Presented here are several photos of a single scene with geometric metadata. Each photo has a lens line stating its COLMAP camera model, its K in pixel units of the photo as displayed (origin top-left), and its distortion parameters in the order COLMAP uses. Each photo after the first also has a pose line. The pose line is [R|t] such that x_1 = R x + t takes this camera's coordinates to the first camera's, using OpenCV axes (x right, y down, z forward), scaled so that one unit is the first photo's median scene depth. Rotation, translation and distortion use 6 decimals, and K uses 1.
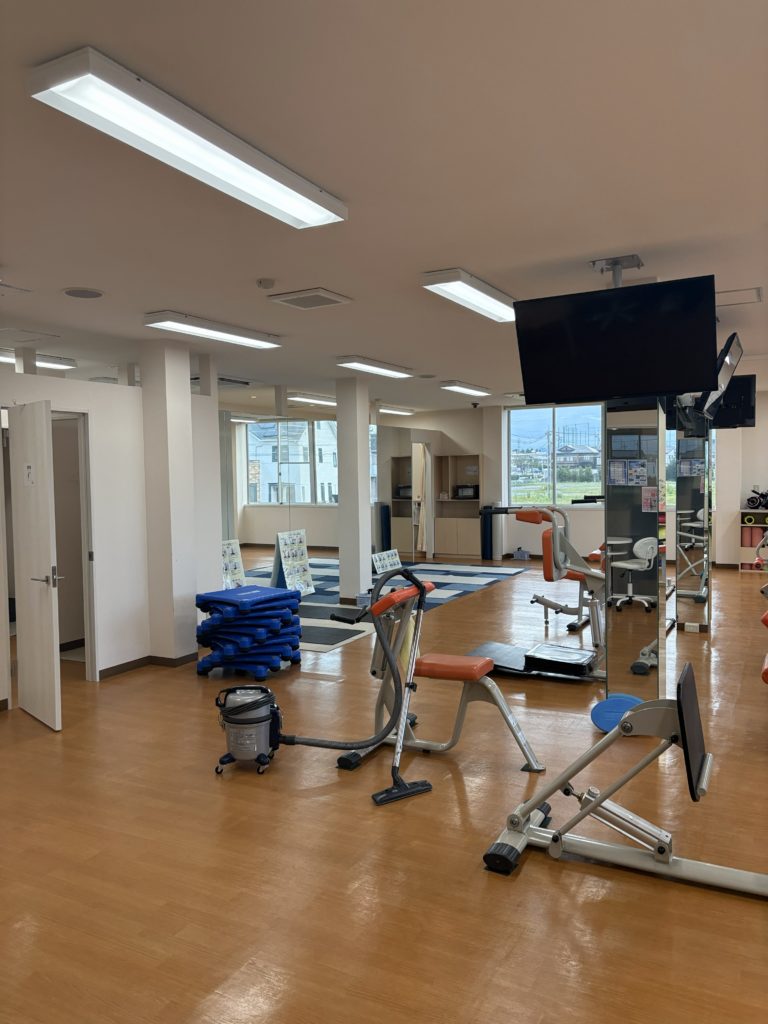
lens RADIAL K [[765.3, 0, 384.0], [0, 765.3, 505.0], [0, 0, 1]] dist [0.040556, -0.041518]
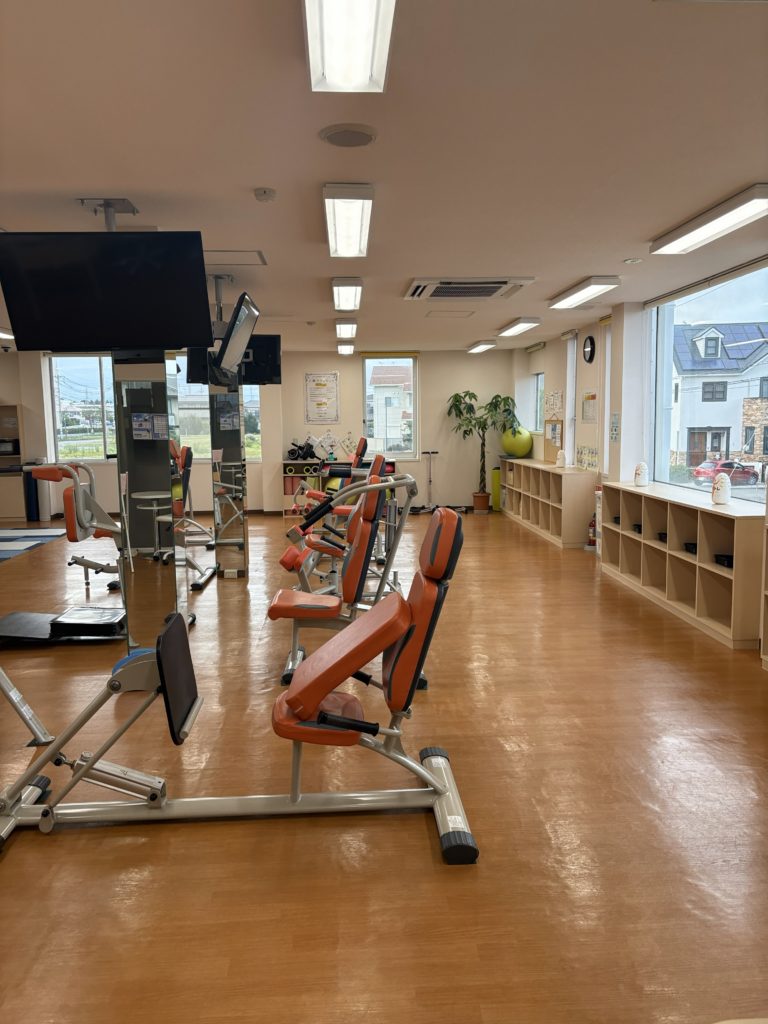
lens RADIAL K [[765.3, 0, 387.0], [0, 765.3, 507.2], [0, 0, 1]] dist [0.040556, -0.041518]
pose [[0.857264, -0.053112, 0.512130, 0.064104], [0.020465, 0.997394, 0.069181, -0.000473], [-0.514470, -0.048826, 0.856117, -0.008386]]
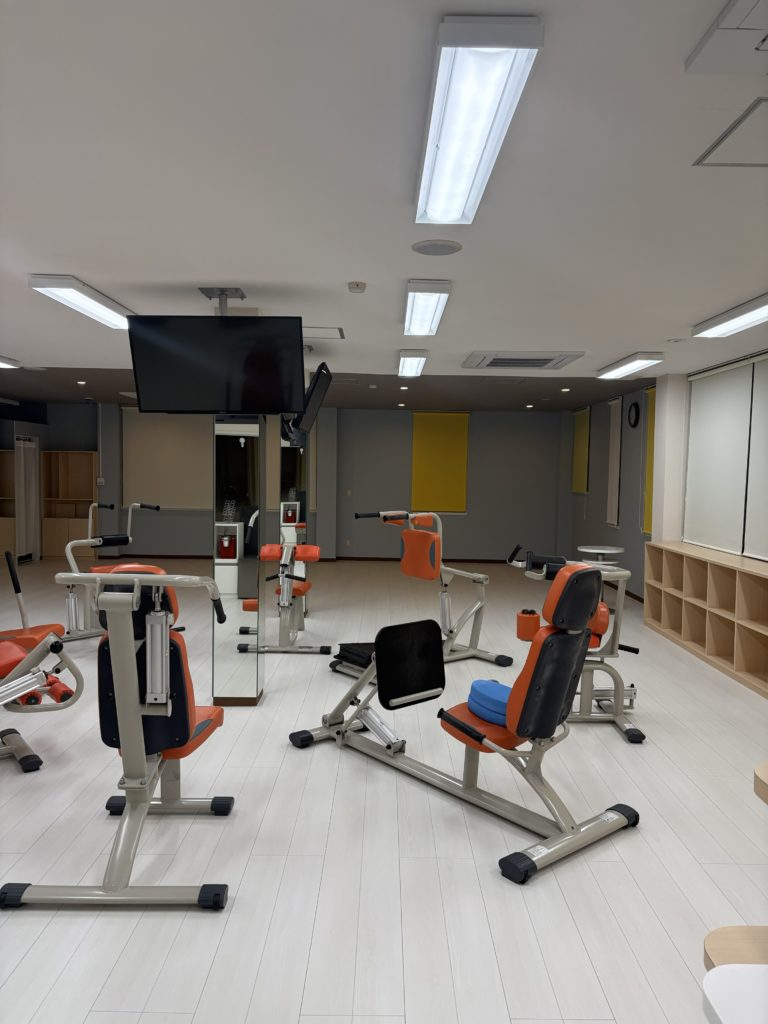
lens RADIAL K [[765.3, 0, 385.8], [0, 765.3, 514.1], [0, 0, 1]] dist [0.040556, -0.041518]
pose [[0.883613, 0.003206, 0.468207, -0.008812], [-0.009210, 0.999902, 0.010535, -0.003680], [-0.468128, -0.013621, 0.883556, -0.077263]]
